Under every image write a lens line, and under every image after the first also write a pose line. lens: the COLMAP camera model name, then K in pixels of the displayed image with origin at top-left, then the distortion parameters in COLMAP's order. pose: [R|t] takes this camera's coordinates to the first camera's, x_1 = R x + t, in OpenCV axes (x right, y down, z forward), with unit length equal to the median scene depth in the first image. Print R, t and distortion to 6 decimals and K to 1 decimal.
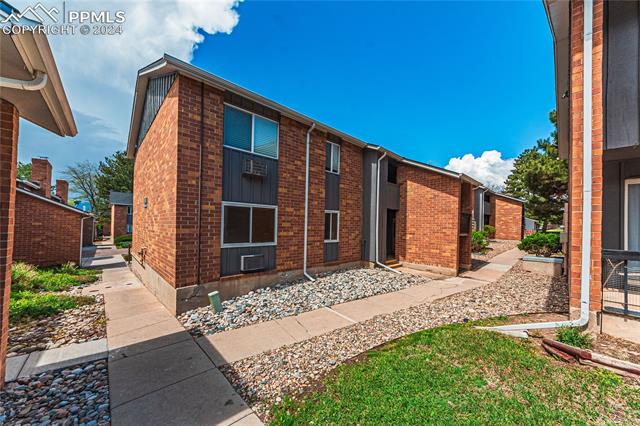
lens RADIAL K [[228.5, 0, 321.1], [0, 228.5, 218.8], [0, 0, 1]] dist [-0.000953, -0.000120]
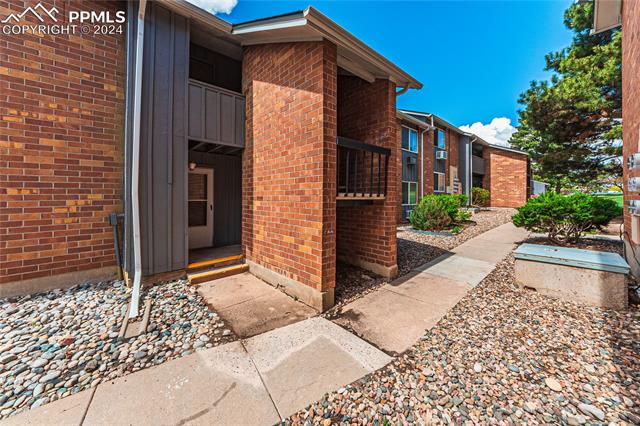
lens RADIAL K [[228.9, 0, 322.7], [0, 228.9, 190.7], [0, 0, 1]] dist [-0.000062, 0.000185]
pose [[0.999524, -0.022857, -0.020703, 0.465793], [0.022842, 0.999739, -0.000946, 0.047353], [0.020720, 0.000472, 0.999785, 0.493649]]
